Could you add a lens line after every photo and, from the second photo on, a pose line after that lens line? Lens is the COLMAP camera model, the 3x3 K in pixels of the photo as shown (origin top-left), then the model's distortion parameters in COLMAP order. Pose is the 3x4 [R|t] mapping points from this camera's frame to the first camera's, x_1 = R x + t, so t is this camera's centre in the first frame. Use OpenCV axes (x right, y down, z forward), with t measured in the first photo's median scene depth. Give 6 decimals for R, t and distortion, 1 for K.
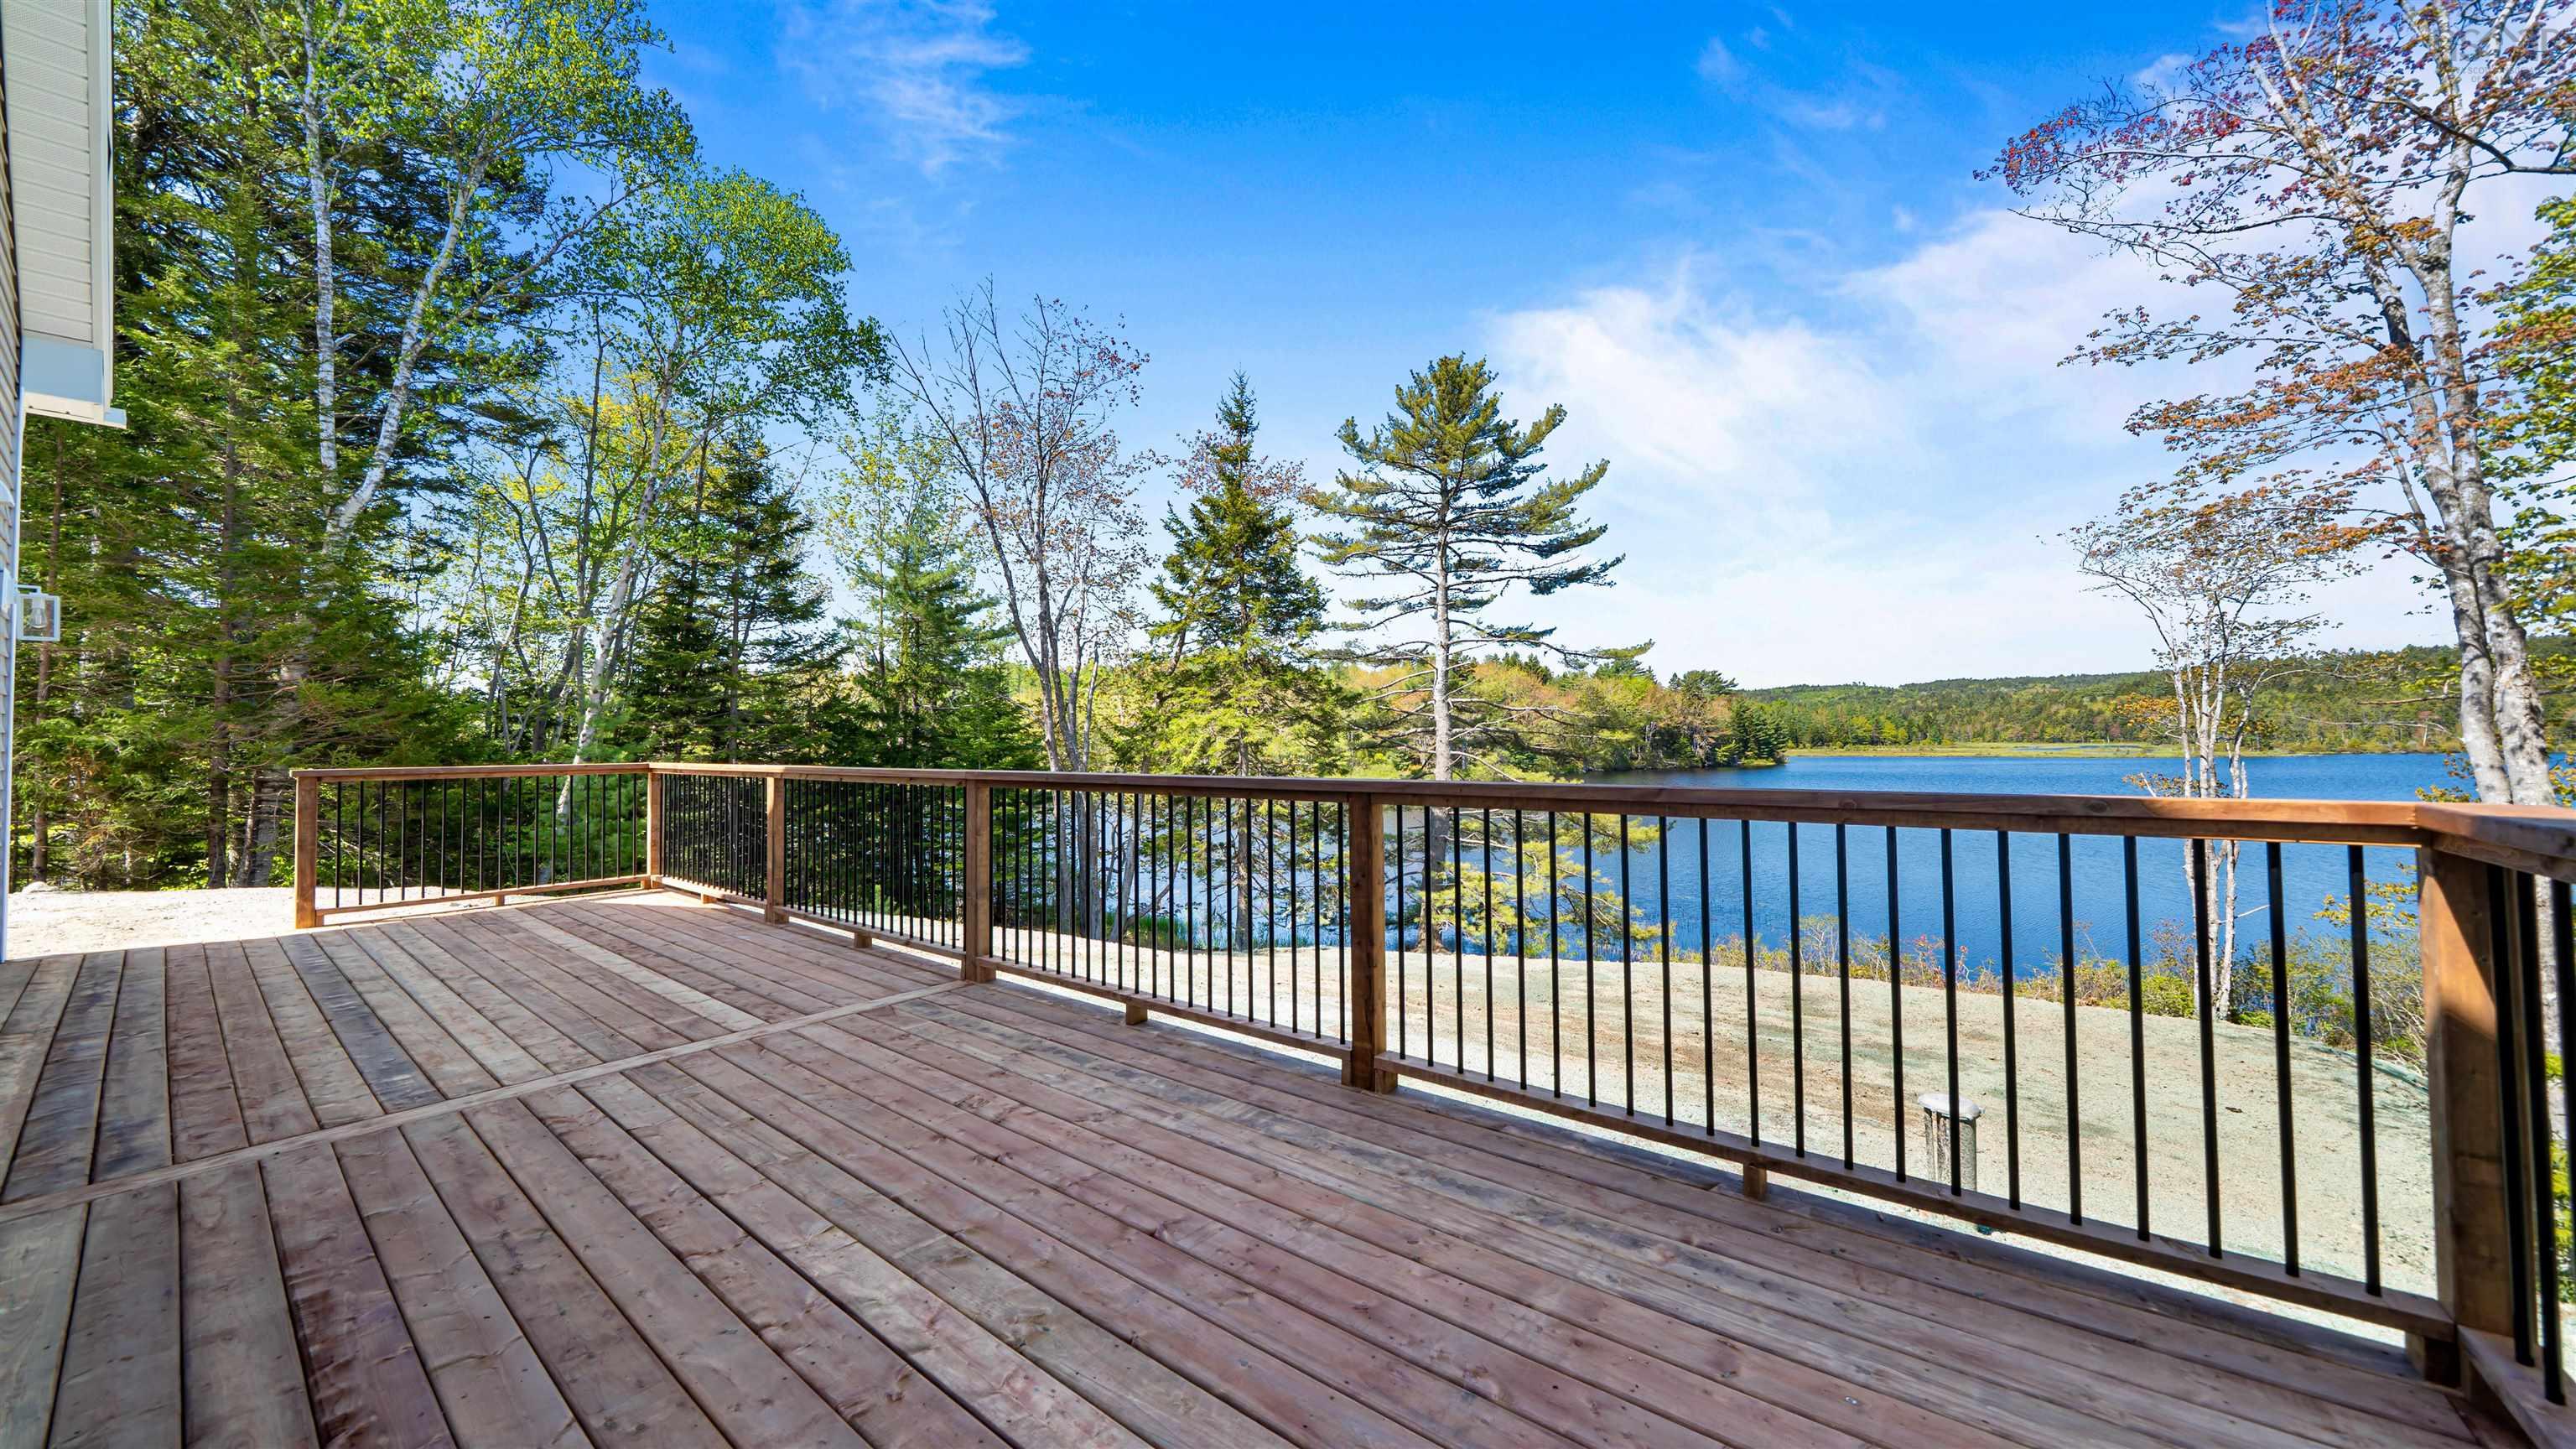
lens RADIAL K [[895.7, 0, 1288.0], [0, 895.7, 724.5], [0, 0, 1]] dist [-0.008231, 0.000100]
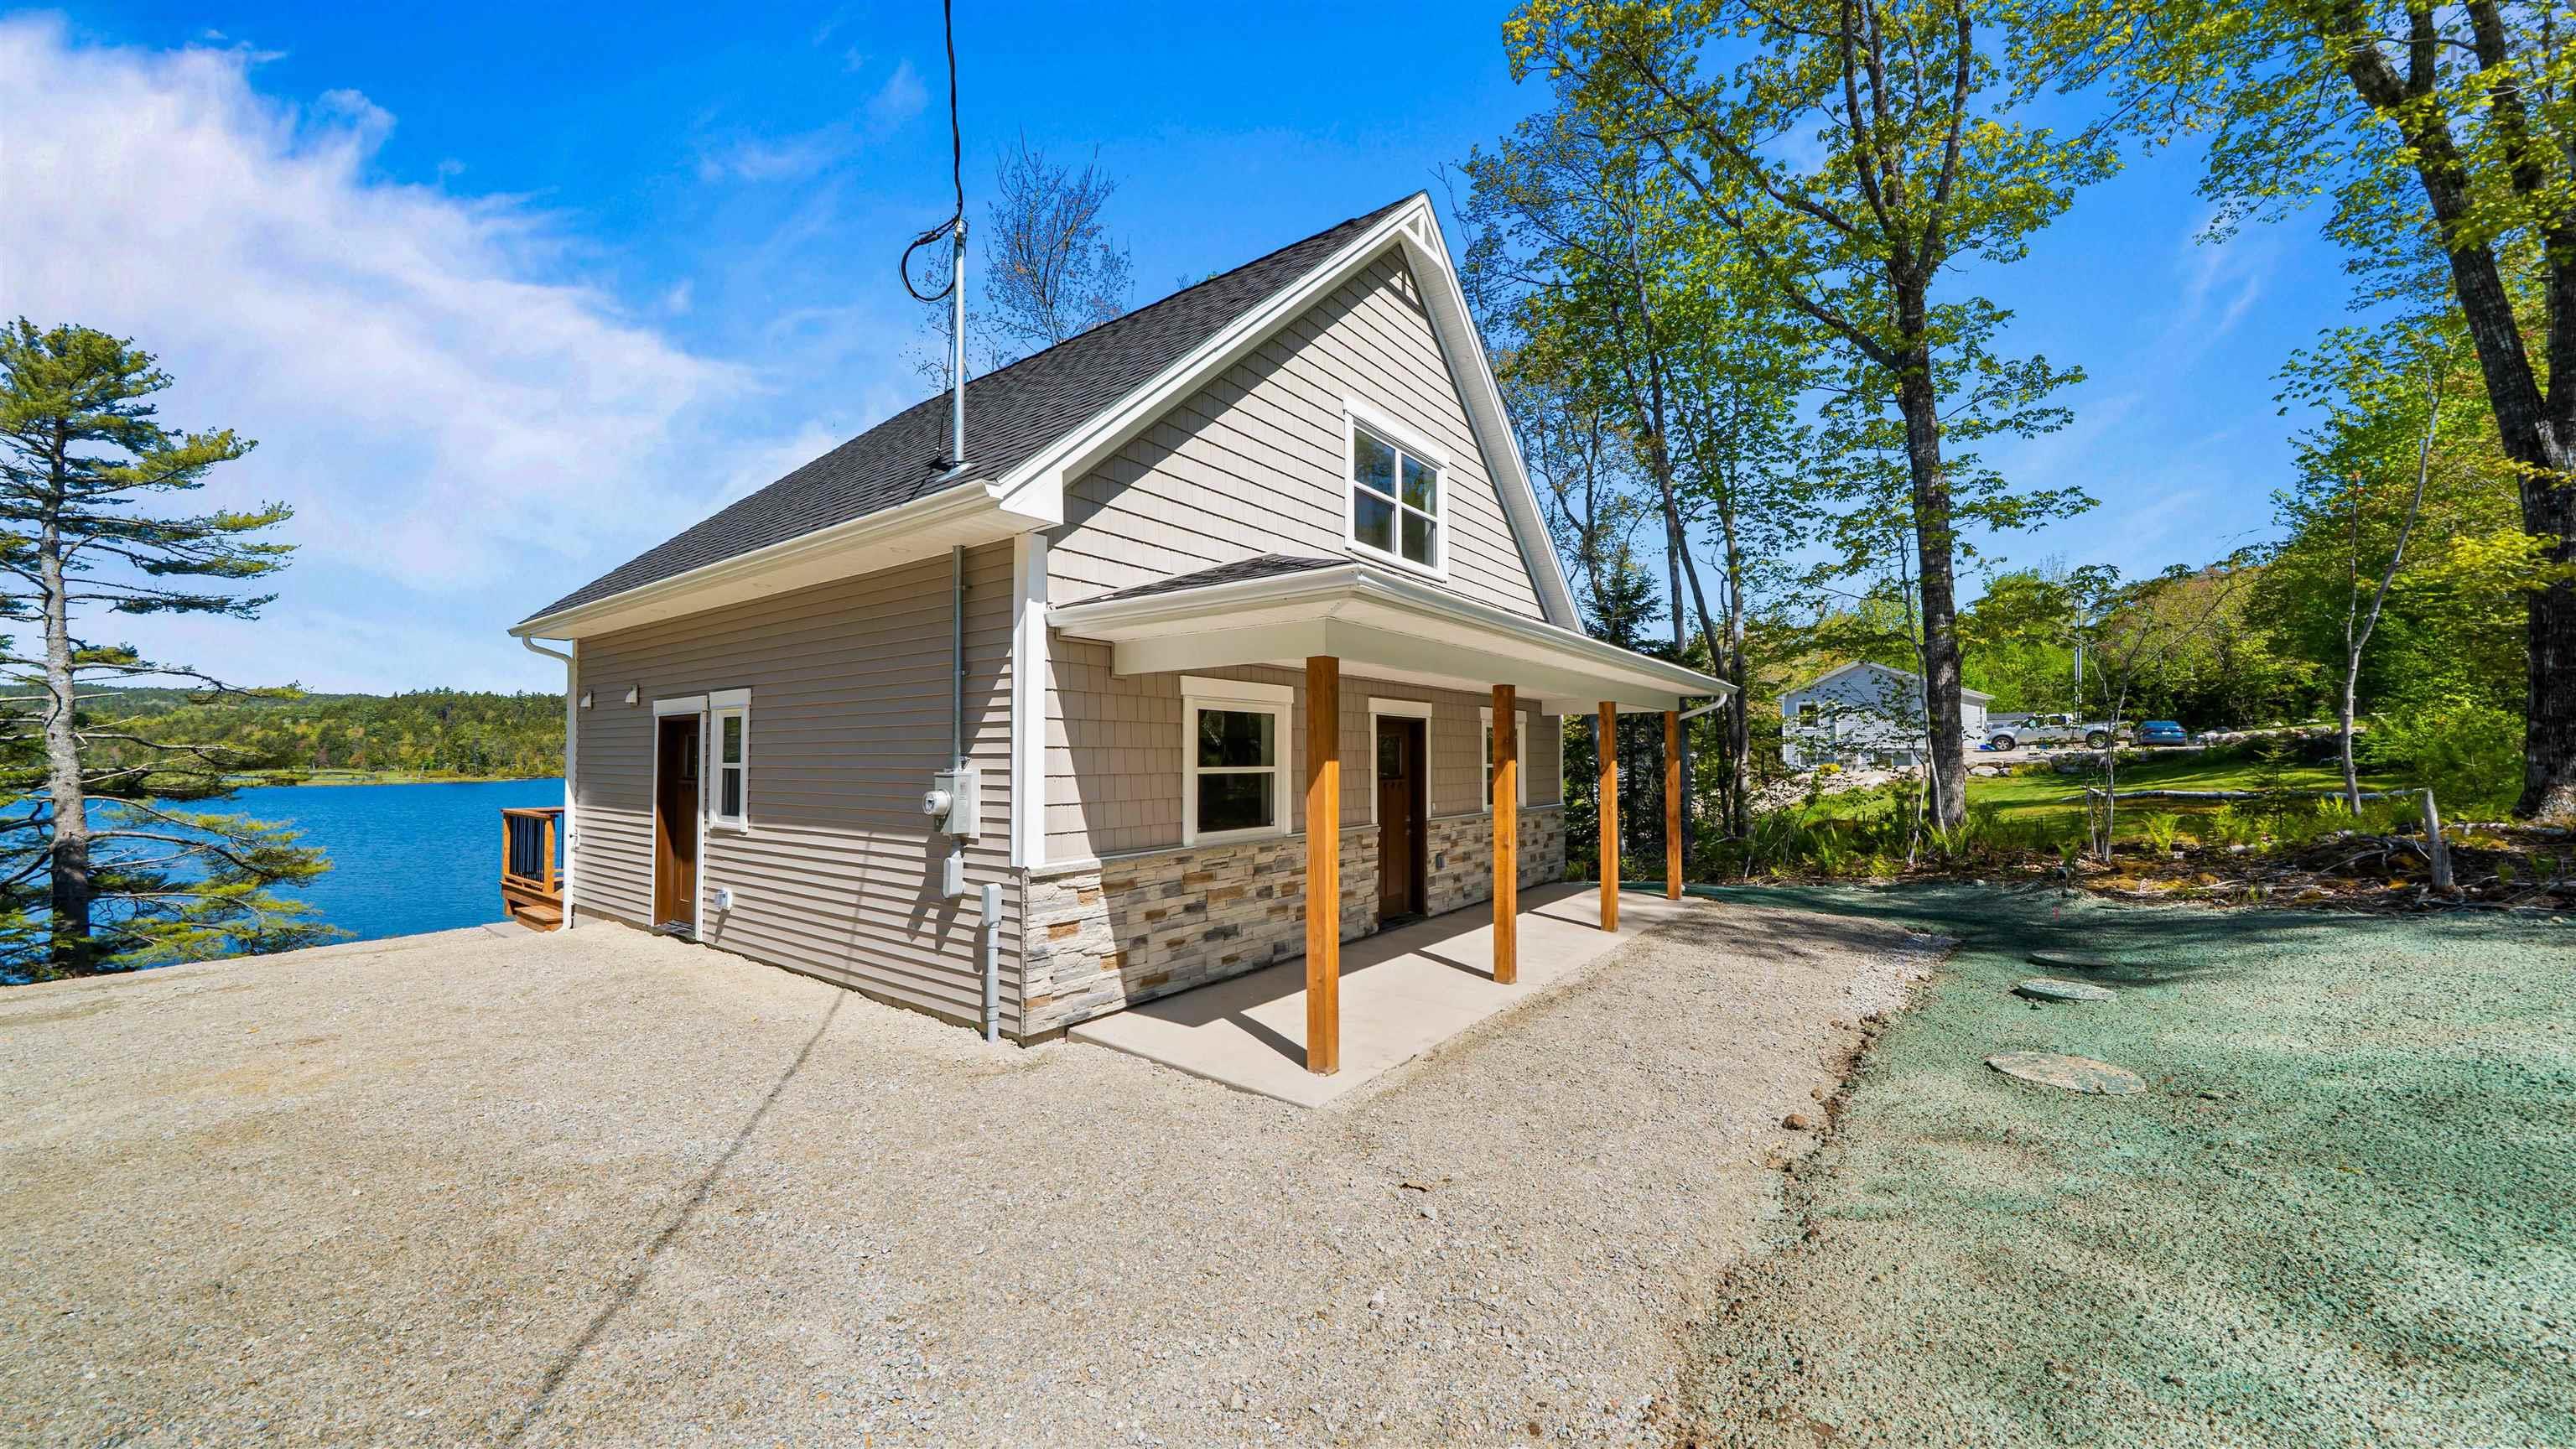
lens RADIAL K [[895.7, 0, 1288.0], [0, 895.7, 724.5], [0, 0, 1]] dist [-0.008231, 0.000100]
pose [[-0.021772, 0.047545, 0.998632, -0.066560], [-0.019087, 0.998667, -0.047963, -0.002078], [-0.999581, -0.020105, -0.020836, -0.010790]]
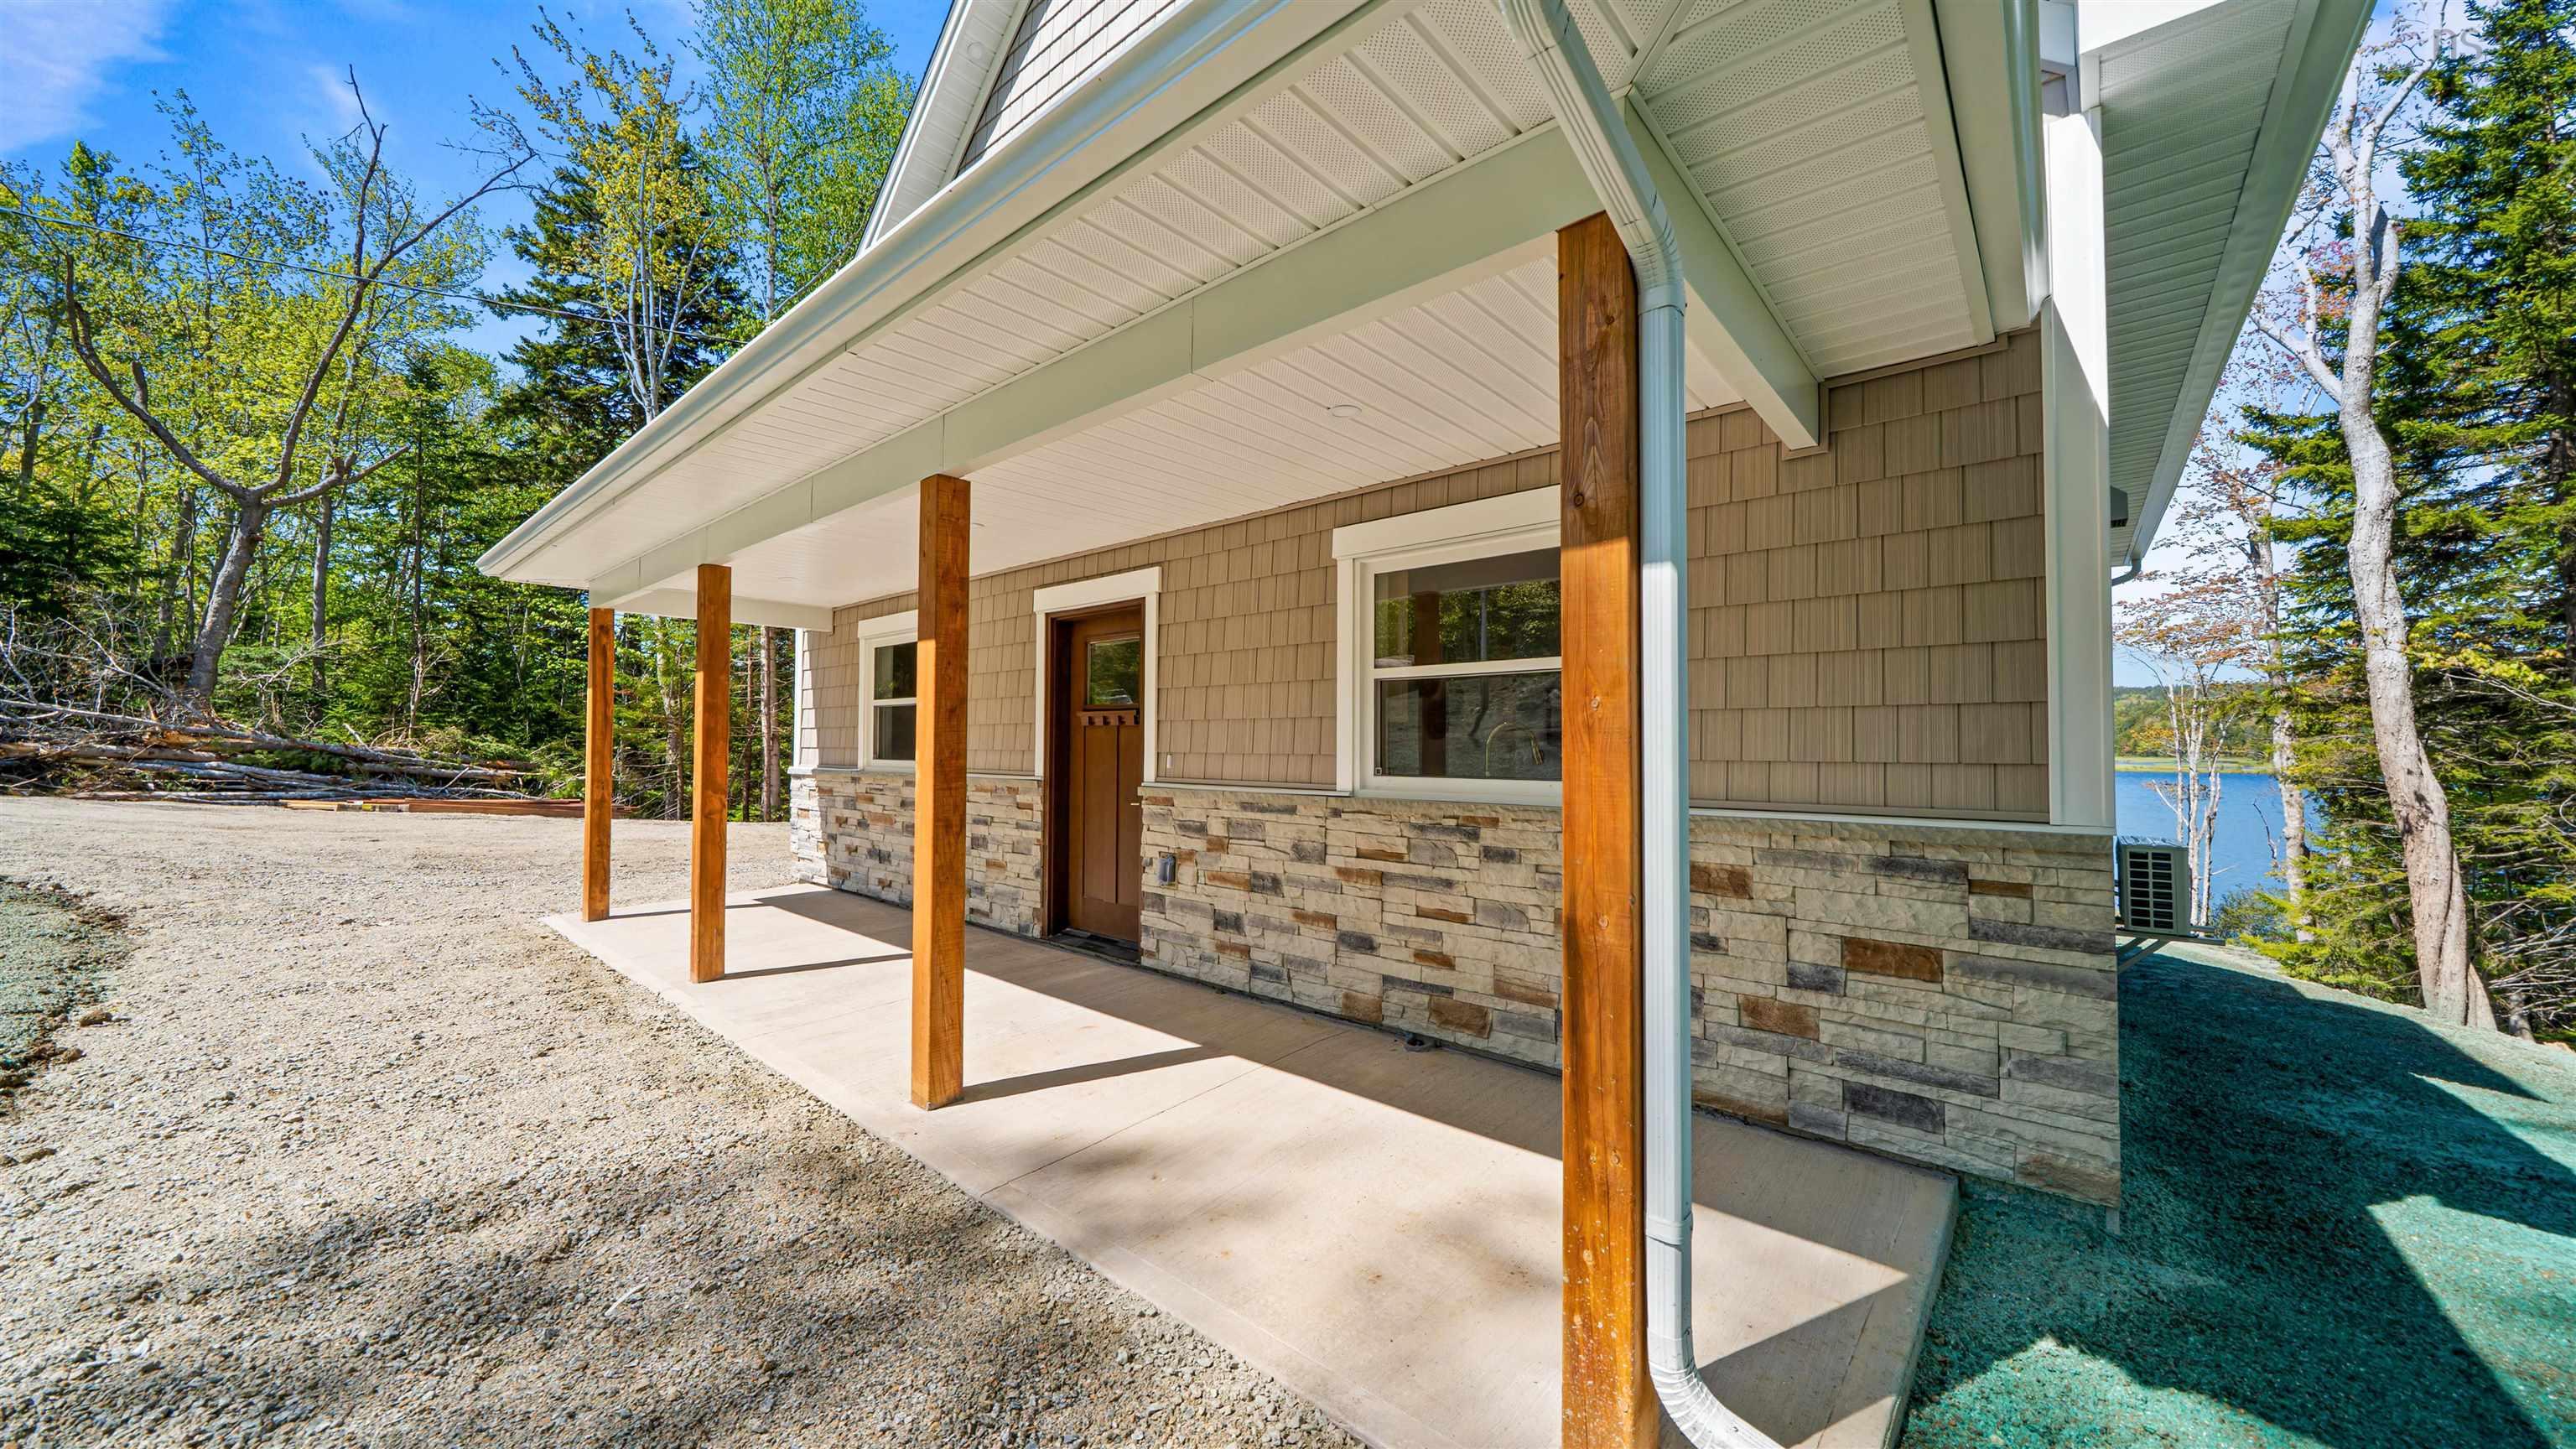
lens RADIAL K [[895.7, 0, 1288.0], [0, 895.7, 724.5], [0, 0, 1]] dist [-0.008231, 0.000100]
pose [[0.998797, 0.016656, -0.046131, 0.277594], [-0.016902, 0.999845, -0.004954, 0.004210], [0.046041, 0.005728, 0.998923, -0.231554]]
